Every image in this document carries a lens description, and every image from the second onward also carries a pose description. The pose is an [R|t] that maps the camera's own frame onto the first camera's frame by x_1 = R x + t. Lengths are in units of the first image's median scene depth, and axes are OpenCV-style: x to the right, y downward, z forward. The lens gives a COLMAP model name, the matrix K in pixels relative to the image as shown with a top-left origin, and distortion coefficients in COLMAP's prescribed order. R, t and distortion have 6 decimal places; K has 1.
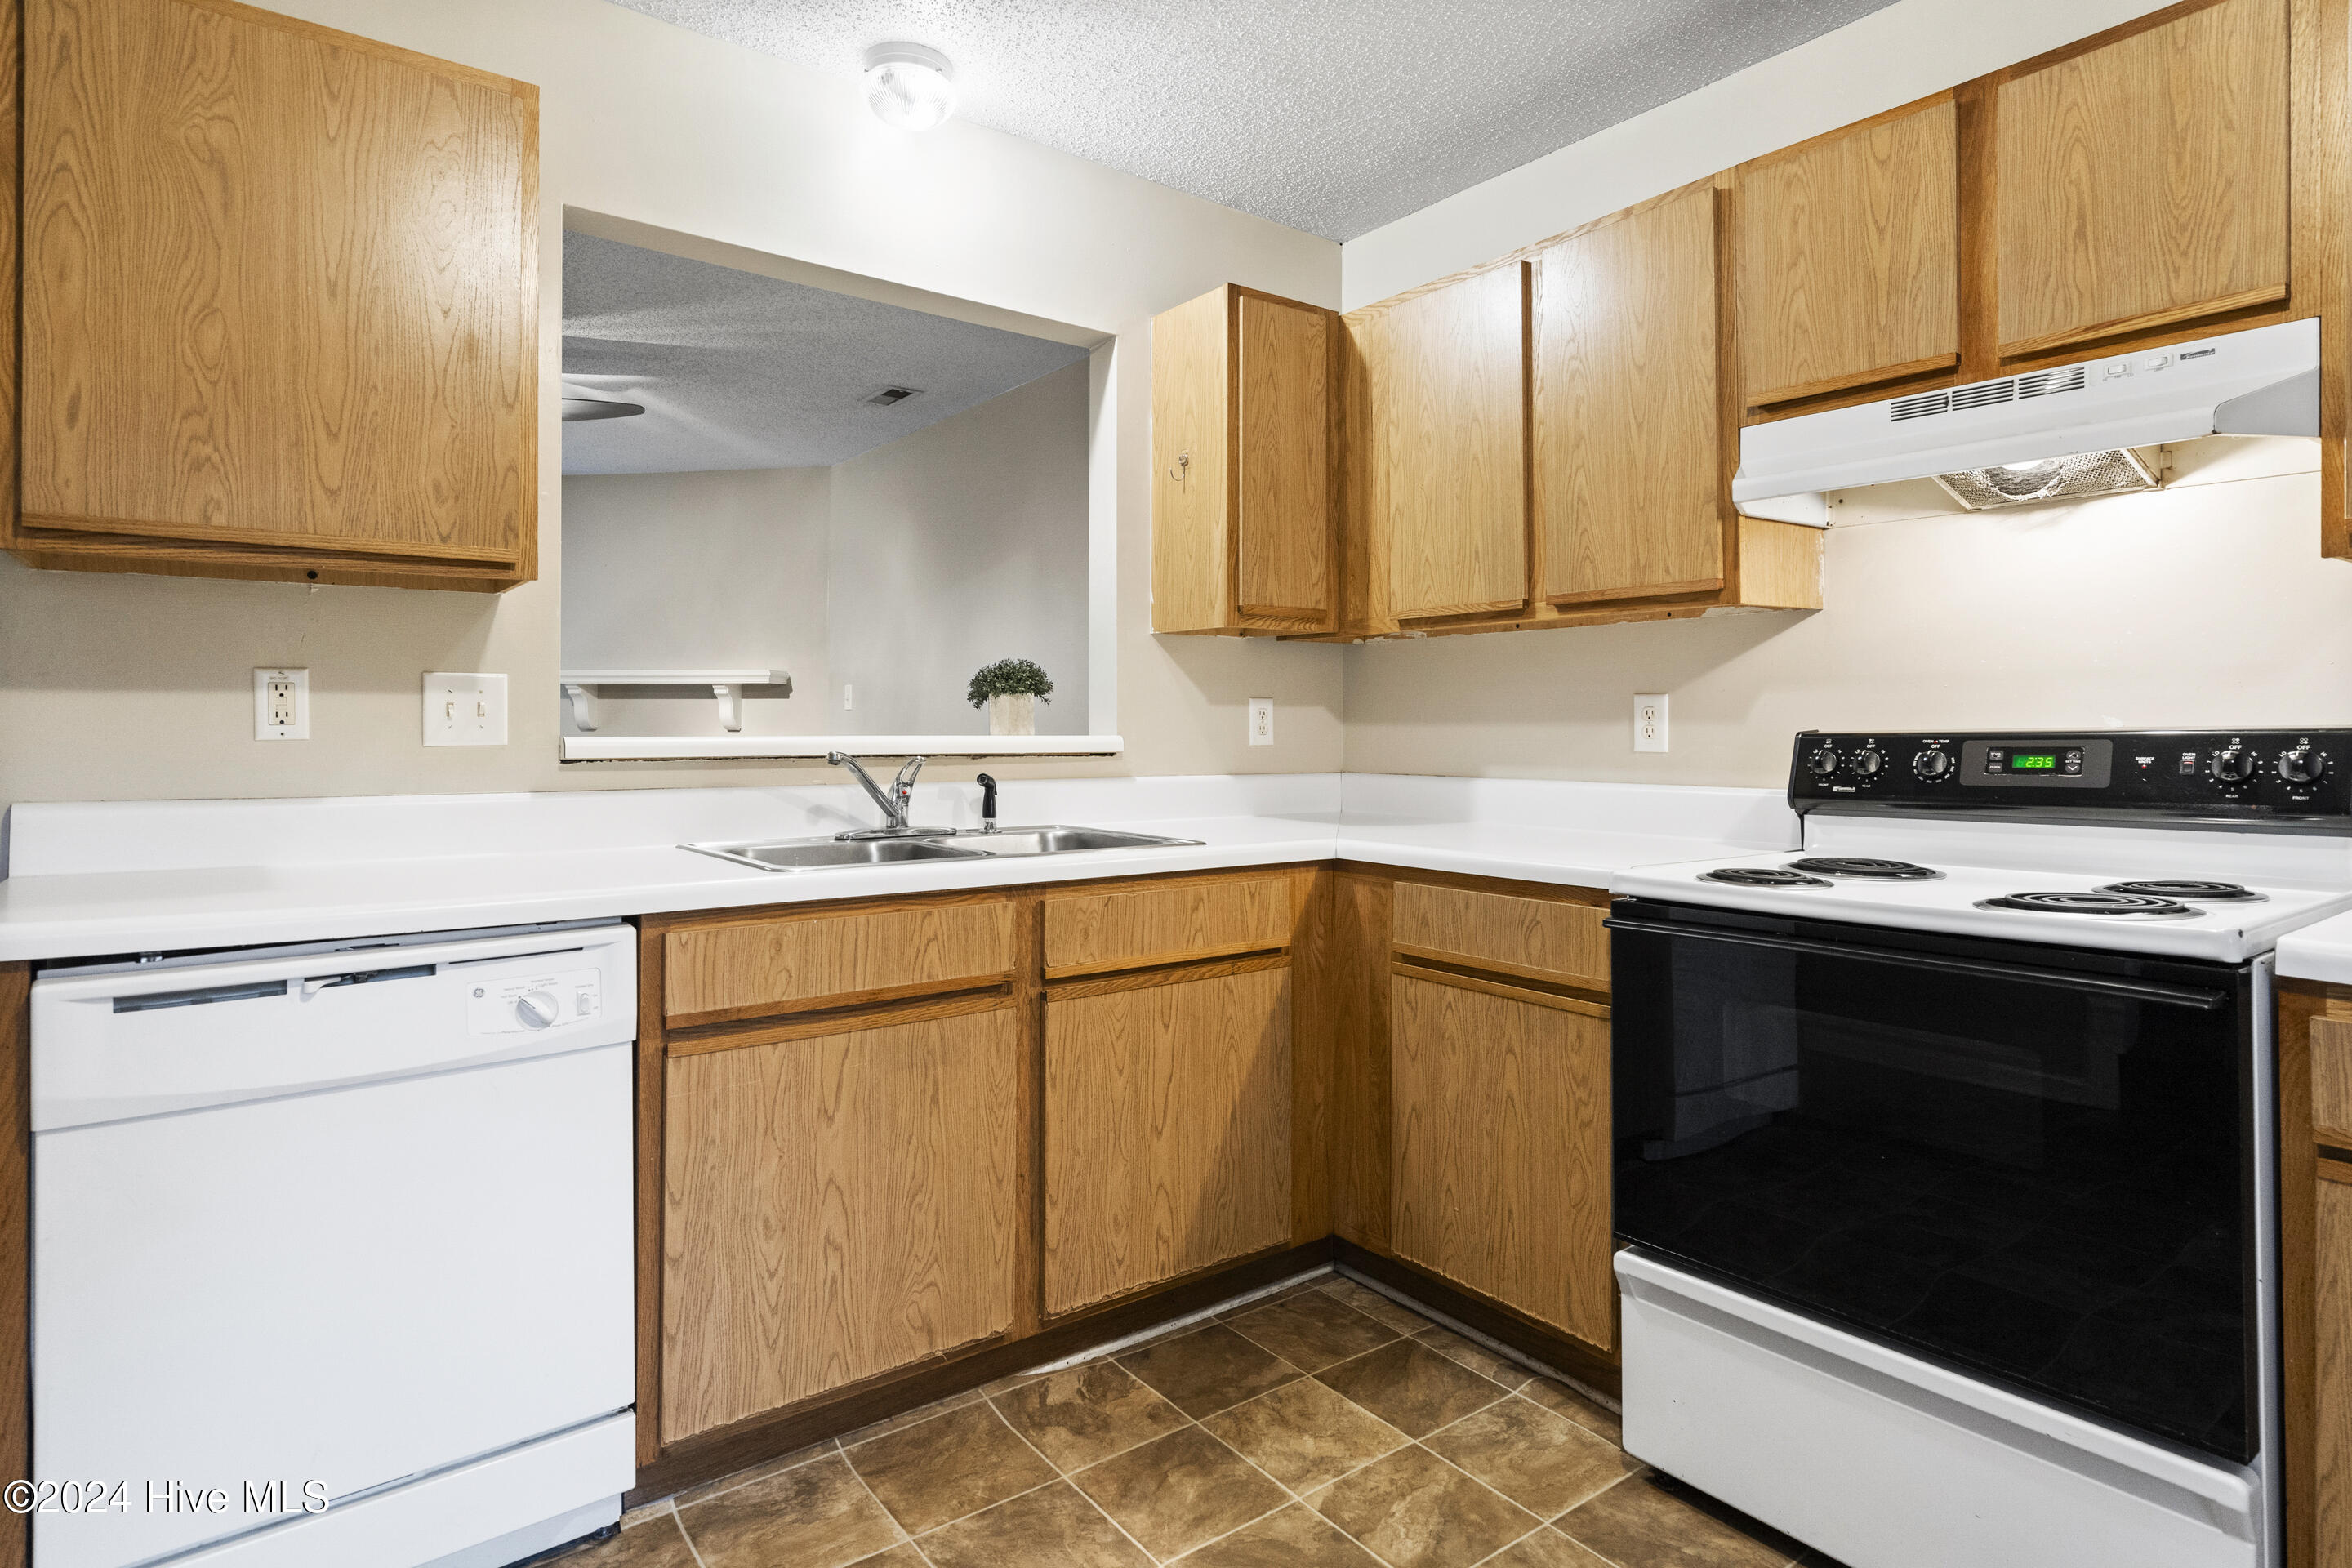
lens RADIAL K [[1257.9, 0, 1177.7], [0, 1257.9, 719.3], [0, 0, 1]] dist [0.006046, 0.000106]
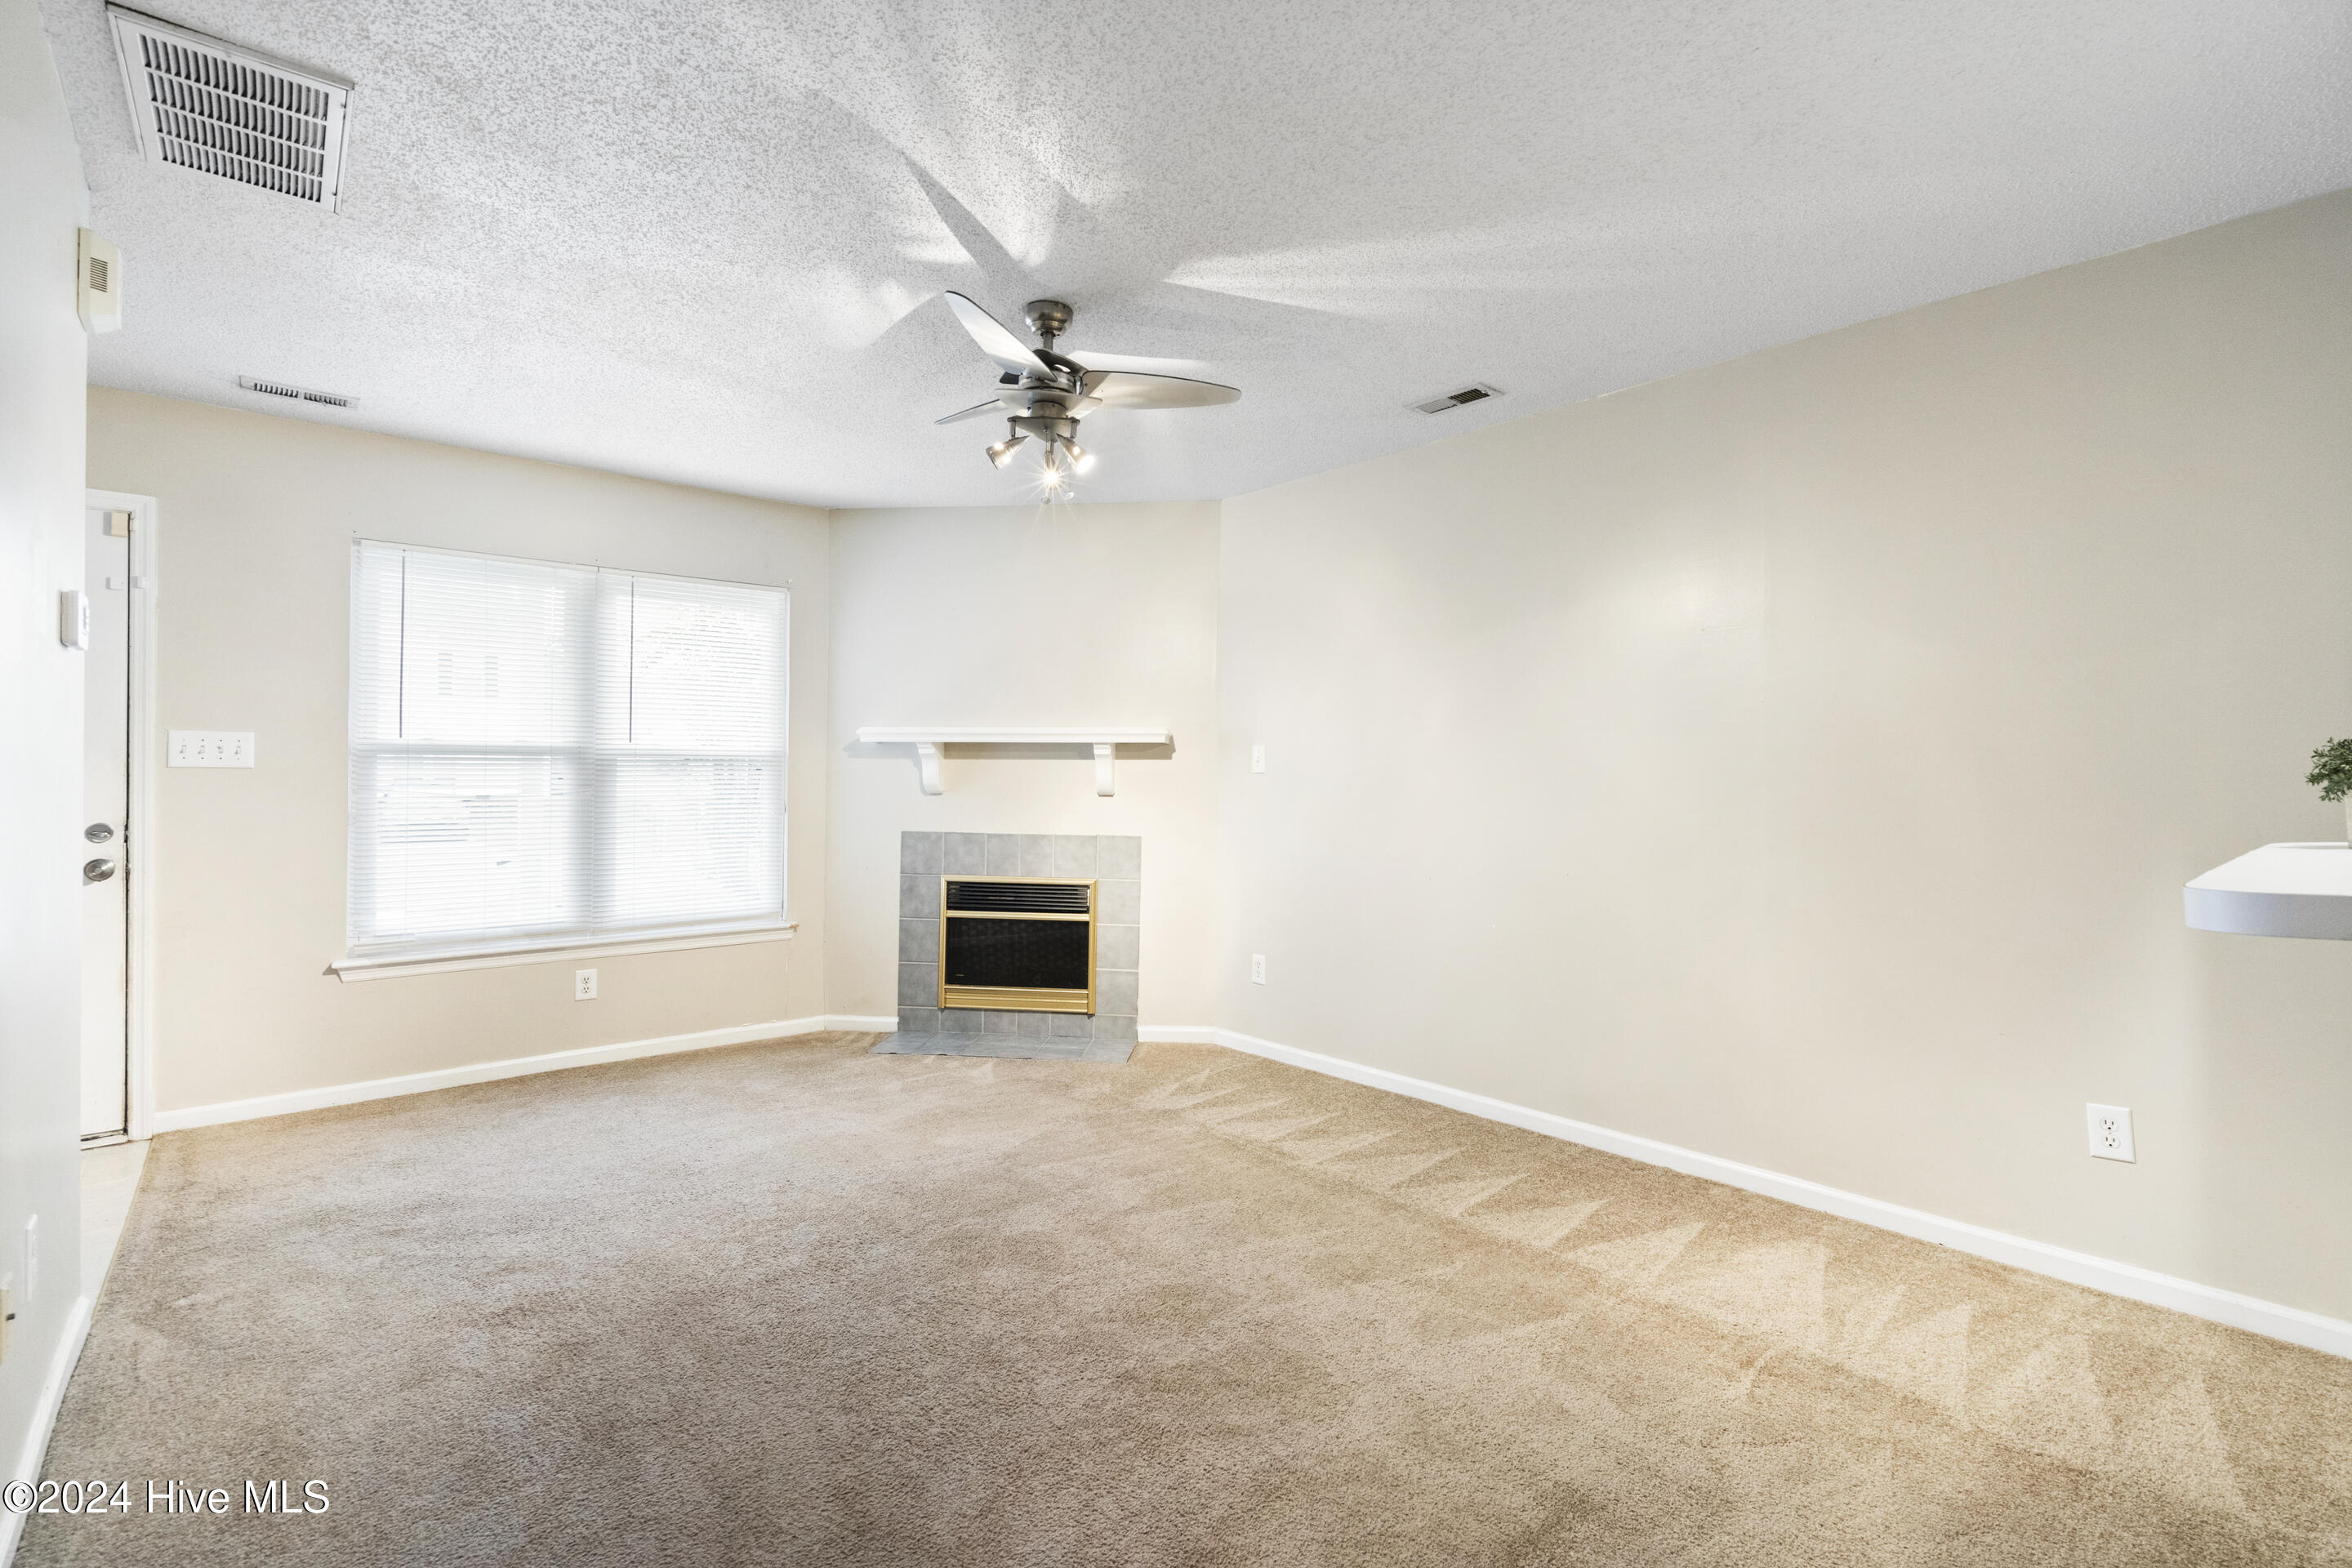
lens RADIAL K [[1085.6, 0, 1178.1], [0, 1085.6, 776.6], [0, 0, 1]] dist [-0.006949, 0.003787]
pose [[0.997853, 0.003171, 0.065419, -1.059247], [-0.003538, 0.999979, 0.005493, -0.025950], [-0.065400, -0.005713, 0.997843, 0.699179]]
